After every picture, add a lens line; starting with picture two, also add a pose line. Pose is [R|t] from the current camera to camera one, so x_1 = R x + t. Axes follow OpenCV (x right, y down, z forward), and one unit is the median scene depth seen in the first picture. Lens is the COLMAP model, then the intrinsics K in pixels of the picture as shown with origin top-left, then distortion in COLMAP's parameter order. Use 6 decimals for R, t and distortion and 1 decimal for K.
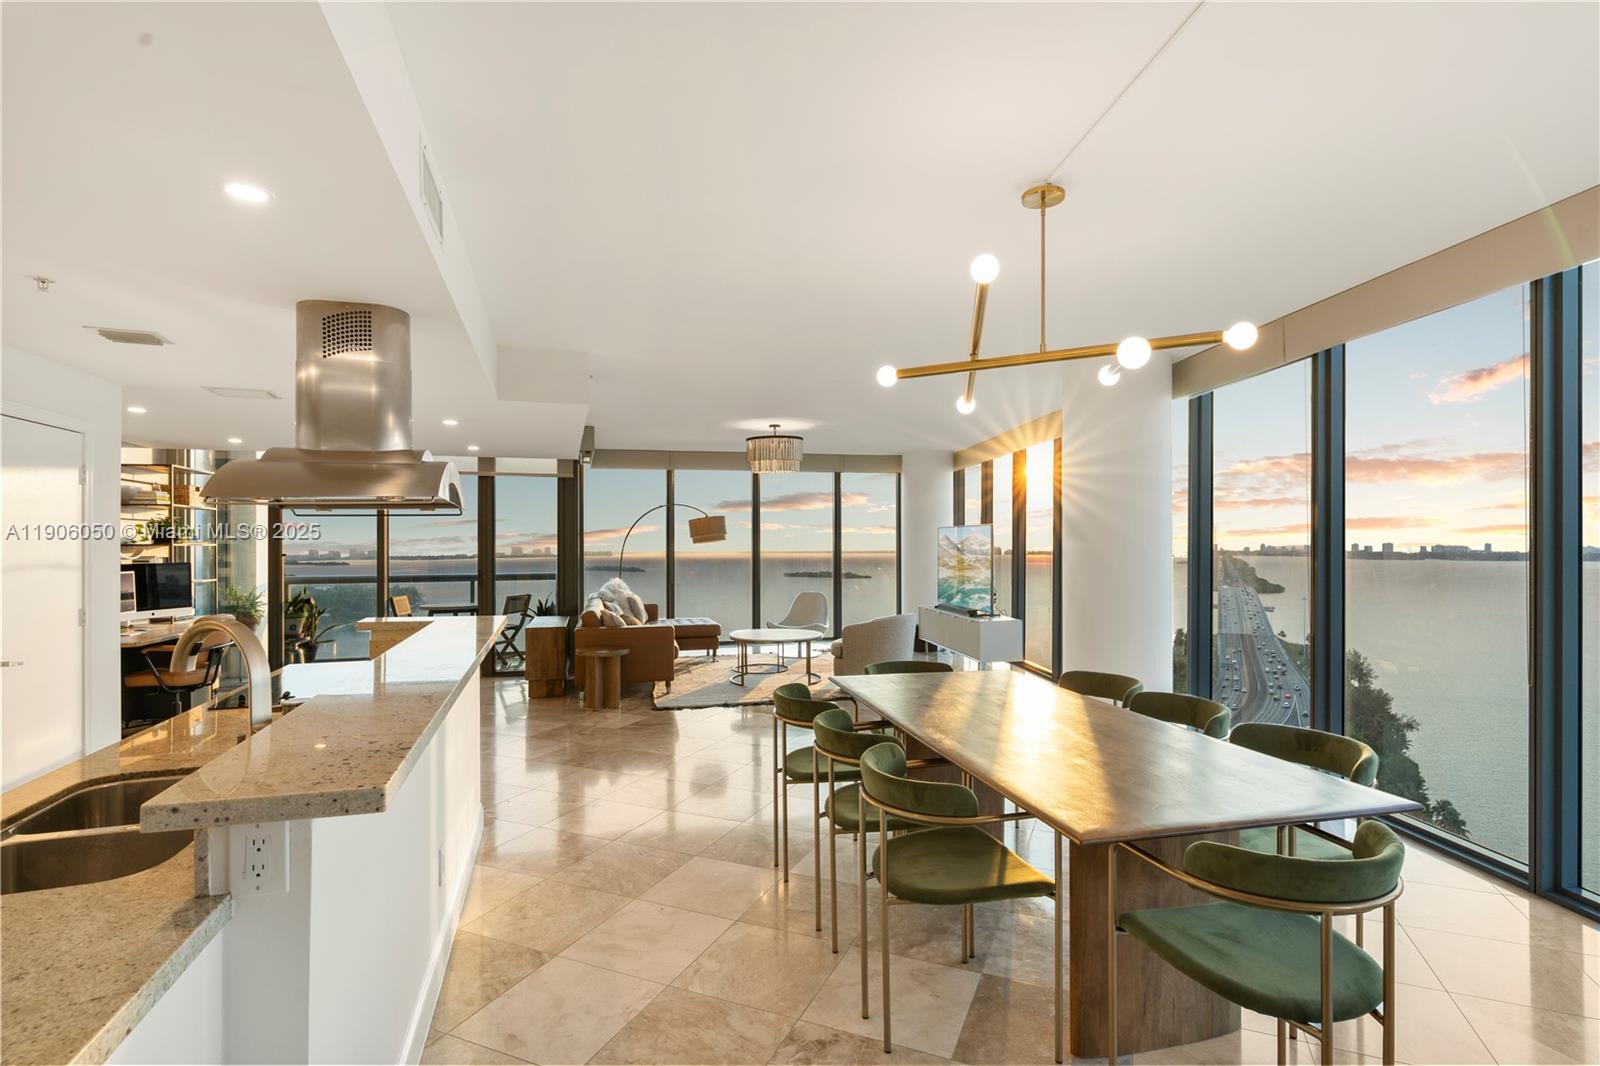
lens RADIAL K [[806.1, 0, 800.0], [0, 806.1, 533.0], [0, 0, 1]] dist [-0.002250, -0.000394]
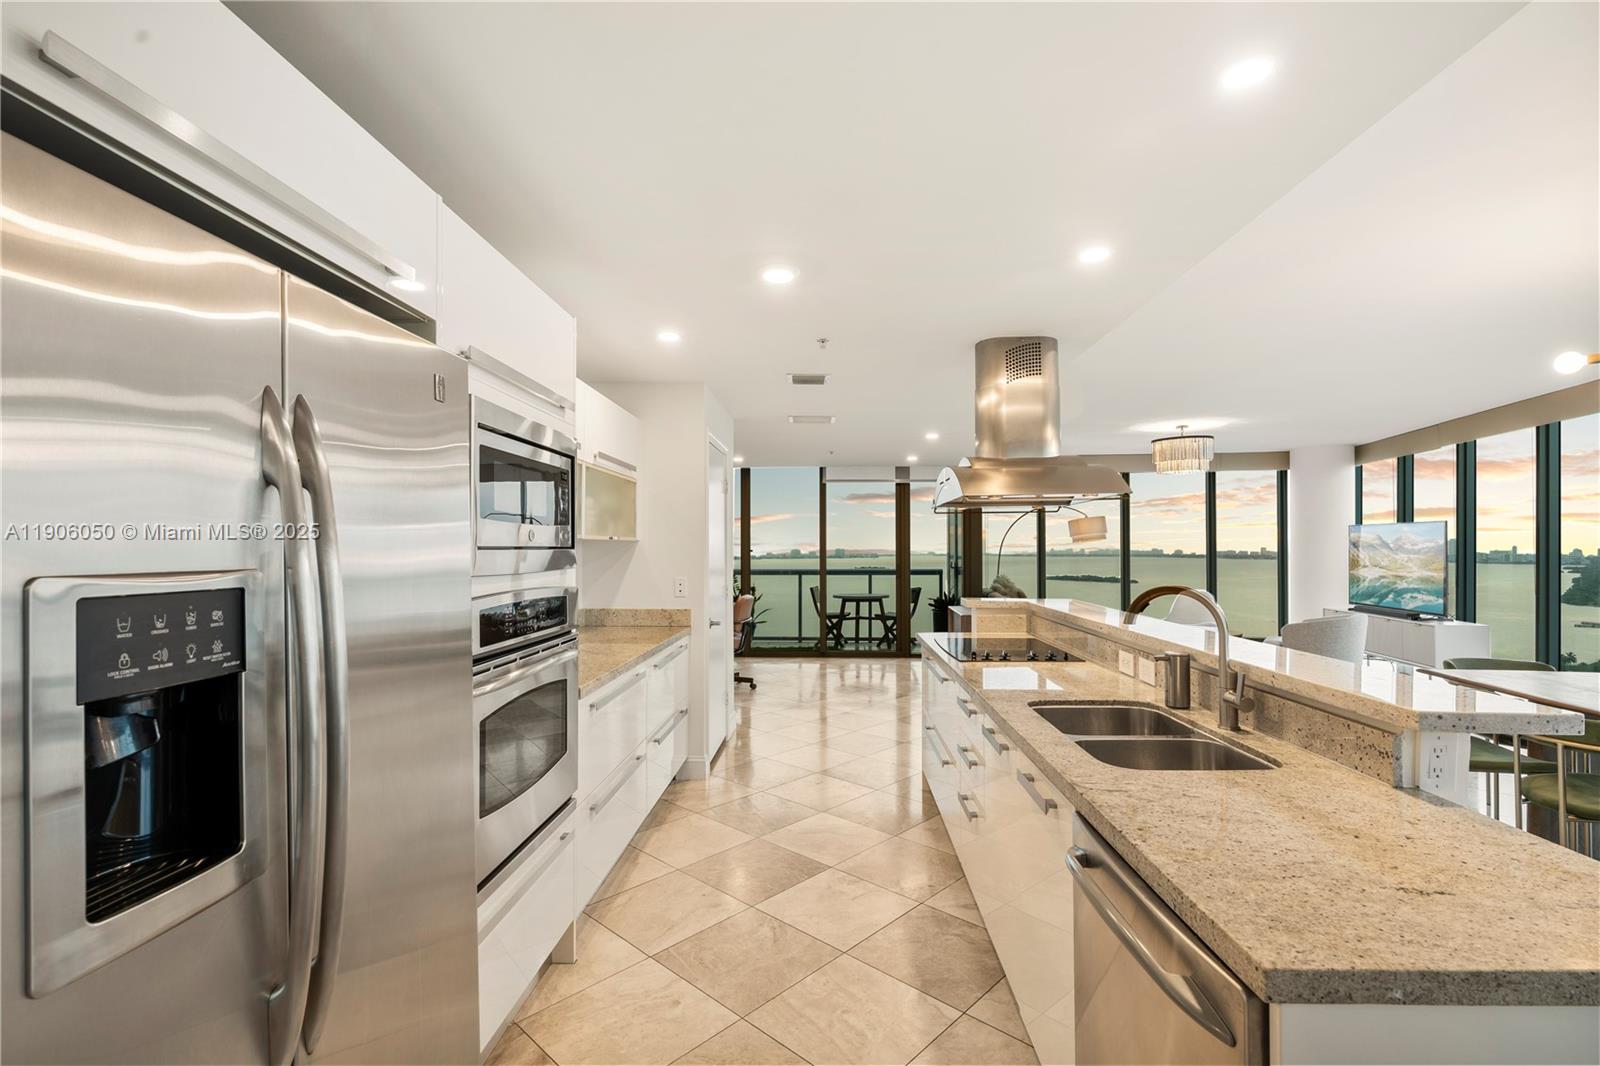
lens RADIAL K [[757.5, 0, 792.5], [0, 757.5, 534.0], [0, 0, 1]] dist [-0.011161, 0.000664]
pose [[0.946957, -0.006127, -0.321302, -0.189270], [0.005345, 0.999980, -0.003317, 0.004945], [0.321316, 0.001423, 0.946971, -0.072331]]
